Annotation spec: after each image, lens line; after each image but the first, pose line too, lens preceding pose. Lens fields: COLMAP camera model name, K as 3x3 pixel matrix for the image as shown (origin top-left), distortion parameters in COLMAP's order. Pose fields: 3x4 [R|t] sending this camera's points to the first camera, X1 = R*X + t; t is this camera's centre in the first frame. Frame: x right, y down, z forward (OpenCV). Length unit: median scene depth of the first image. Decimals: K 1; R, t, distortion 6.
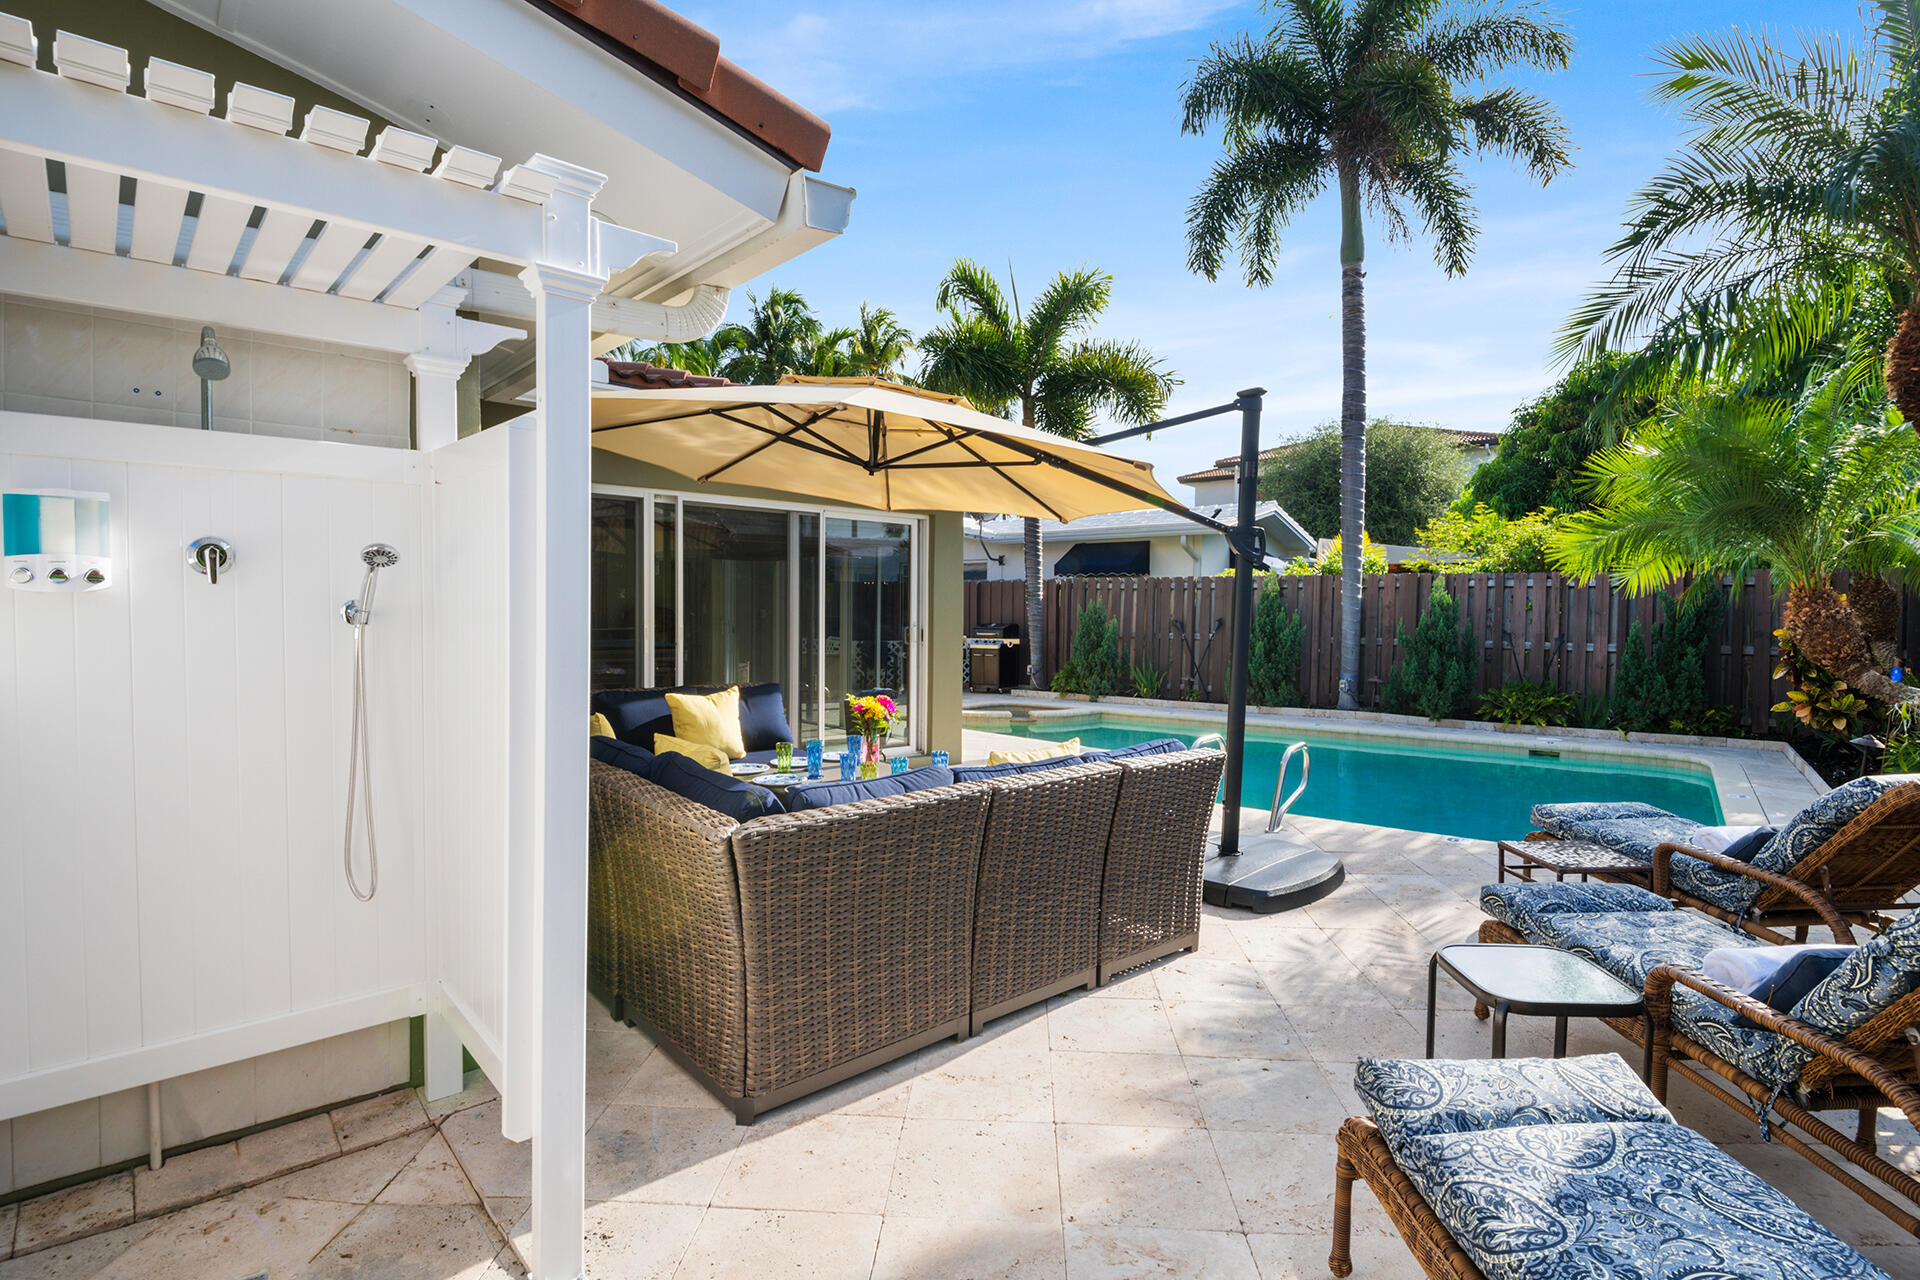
lens RADIAL K [[922.2, 0, 968.4], [0, 922.2, 648.3], [0, 0, 1]] dist [-0.015920, 0.000159]
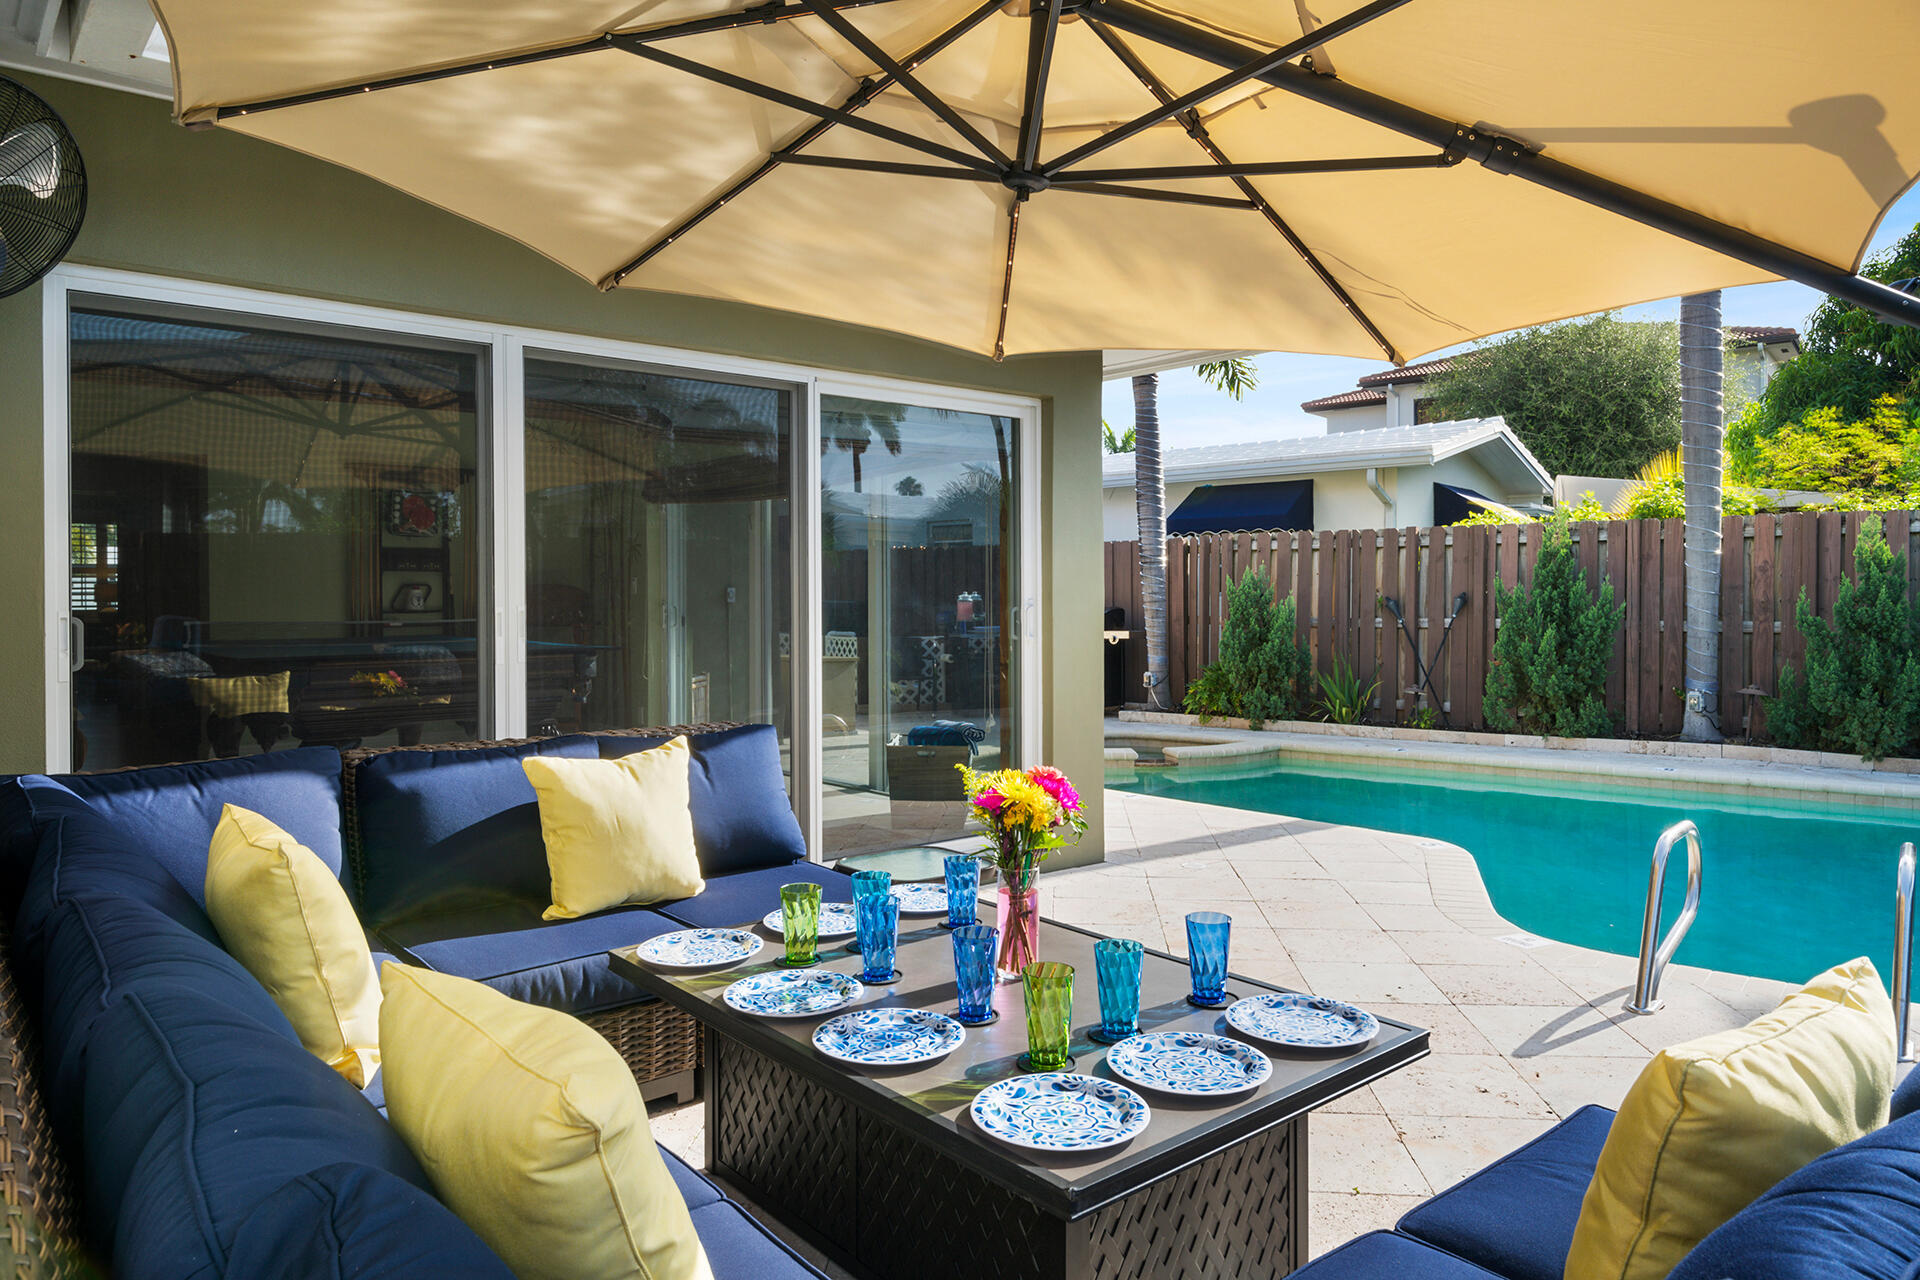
lens RADIAL K [[1240.9, 0, 955.1], [0, 1240.9, 630.9], [0, 0, 1]] dist [0.011116, 0.001183]
pose [[0.999276, -0.012737, -0.035862, -0.040027], [0.012247, 0.999829, -0.013848, 0.000220], [0.036032, 0.013399, 0.999261, 0.164023]]
